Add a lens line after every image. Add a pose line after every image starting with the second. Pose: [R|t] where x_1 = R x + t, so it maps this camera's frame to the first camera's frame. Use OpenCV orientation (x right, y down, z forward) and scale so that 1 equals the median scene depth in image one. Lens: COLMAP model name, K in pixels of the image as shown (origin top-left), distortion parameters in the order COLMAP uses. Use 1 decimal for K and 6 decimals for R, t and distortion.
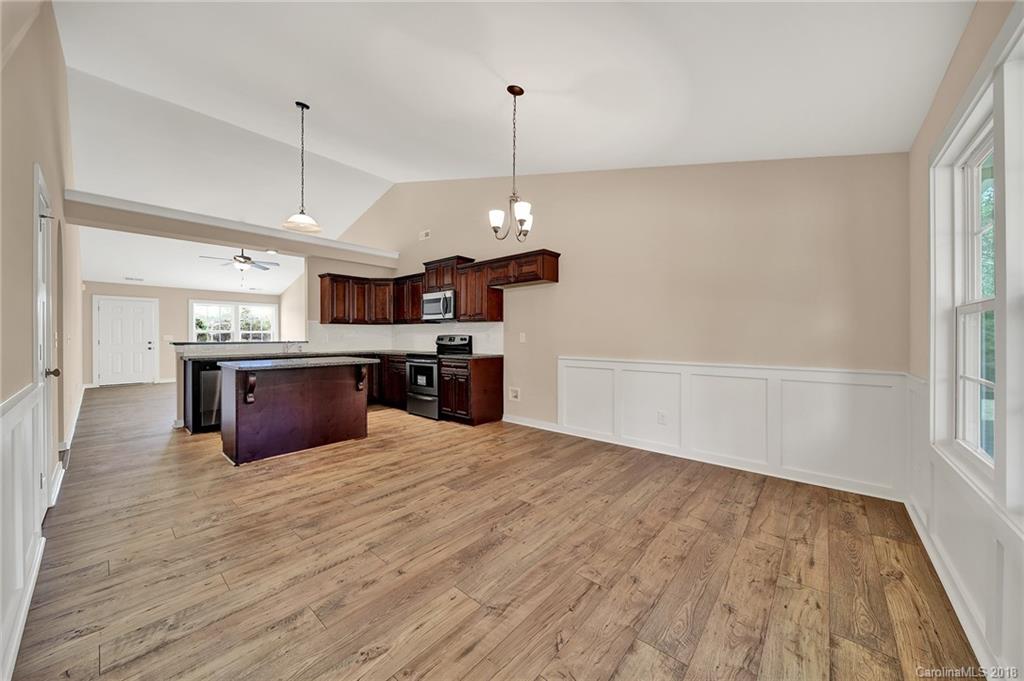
lens RADIAL K [[364.7, 0, 503.4], [0, 364.7, 333.5], [0, 0, 1]] dist [0.004684, -0.001475]
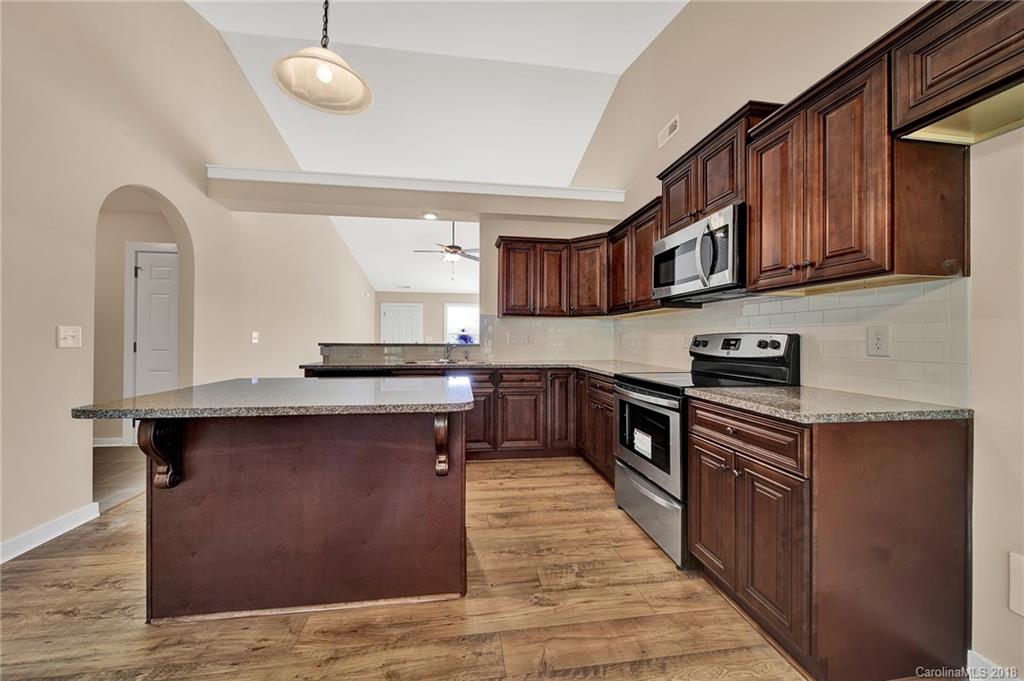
lens RADIAL K [[364.7, 0, 510.7], [0, 364.7, 335.2], [0, 0, 1]] dist [0.004684, -0.001475]
pose [[0.770276, -0.002627, -0.637705, -0.096839], [-0.003282, 0.999962, -0.008084, 0.013568], [0.637702, 0.008320, 0.770238, 0.724368]]
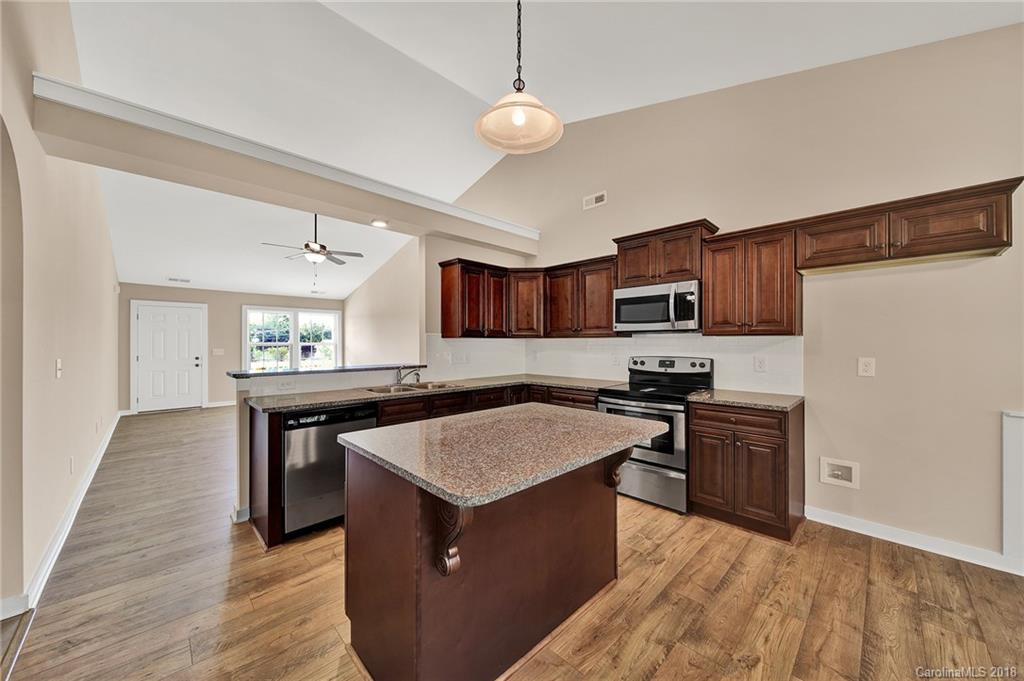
lens RADIAL K [[364.7, 0, 508.4], [0, 364.7, 341.0], [0, 0, 1]] dist [0.004684, -0.001475]
pose [[0.997768, 0.001410, -0.066768, -0.479728], [-0.001630, 0.999993, -0.003240, -0.025721], [0.066763, 0.003342, 0.997763, 0.507512]]
